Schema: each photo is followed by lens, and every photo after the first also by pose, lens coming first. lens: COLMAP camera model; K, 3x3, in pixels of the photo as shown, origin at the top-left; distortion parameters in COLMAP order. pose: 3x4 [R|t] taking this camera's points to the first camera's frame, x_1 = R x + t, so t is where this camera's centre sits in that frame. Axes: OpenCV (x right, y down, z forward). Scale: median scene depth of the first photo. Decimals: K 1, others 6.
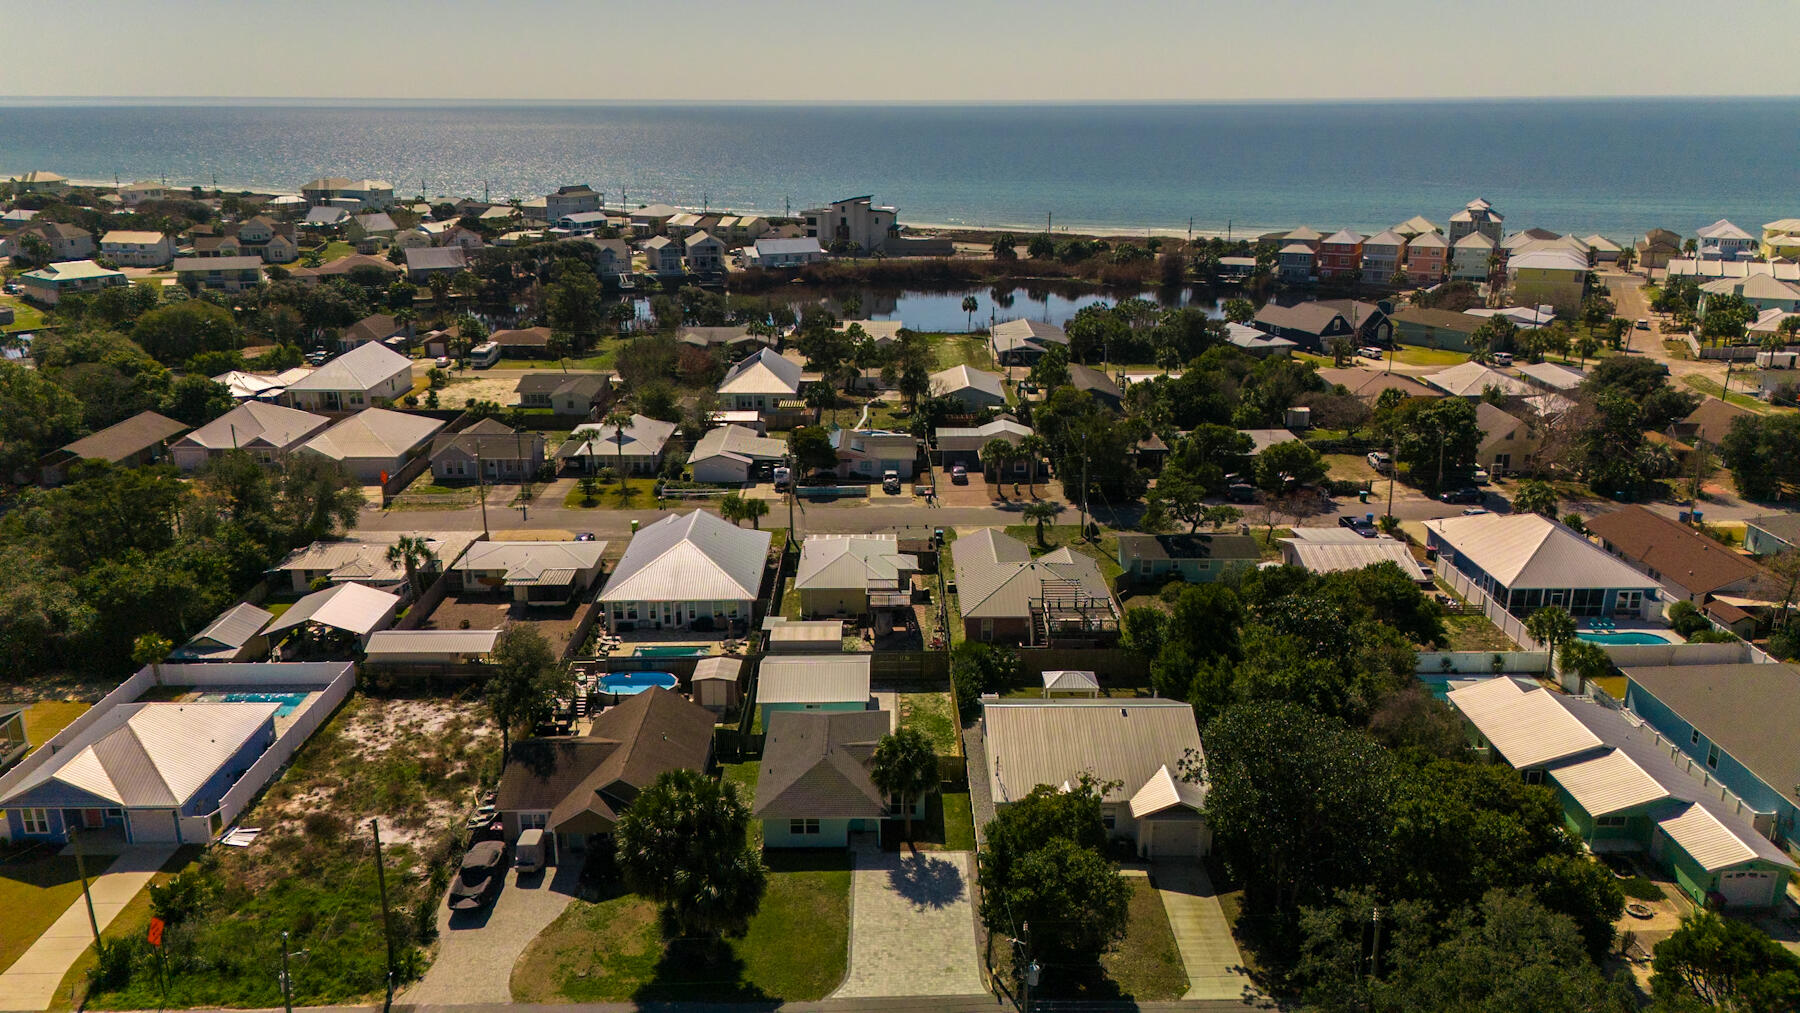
lens RADIAL K [[1305.0, 0, 901.5], [0, 1305.0, 533.0], [0, 0, 1]] dist [0.103273, -0.121379]
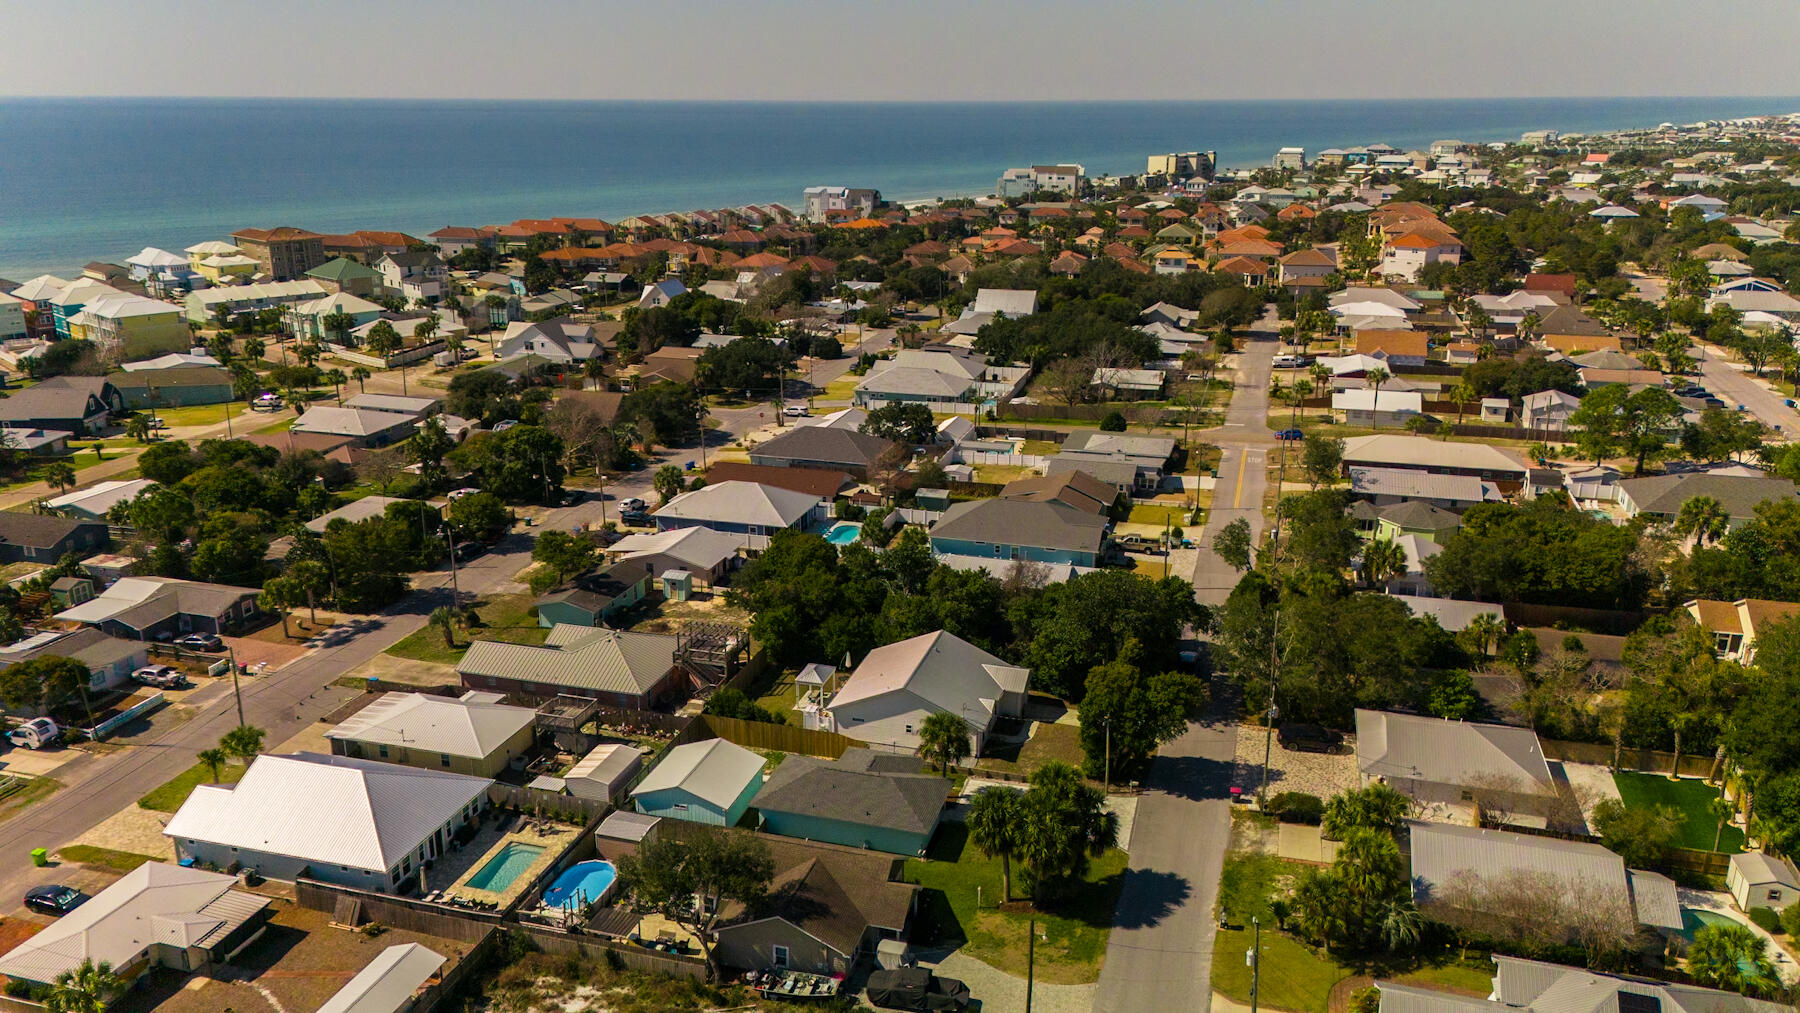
lens RADIAL K [[1305.0, 0, 901.5], [0, 1305.0, 533.0], [0, 0, 1]] dist [0.103273, -0.121379]
pose [[0.293964, -0.299320, 0.907741, -0.806959], [0.299763, 0.930659, 0.209801, -0.215830], [-0.907594, 0.210434, 0.363305, 0.367714]]
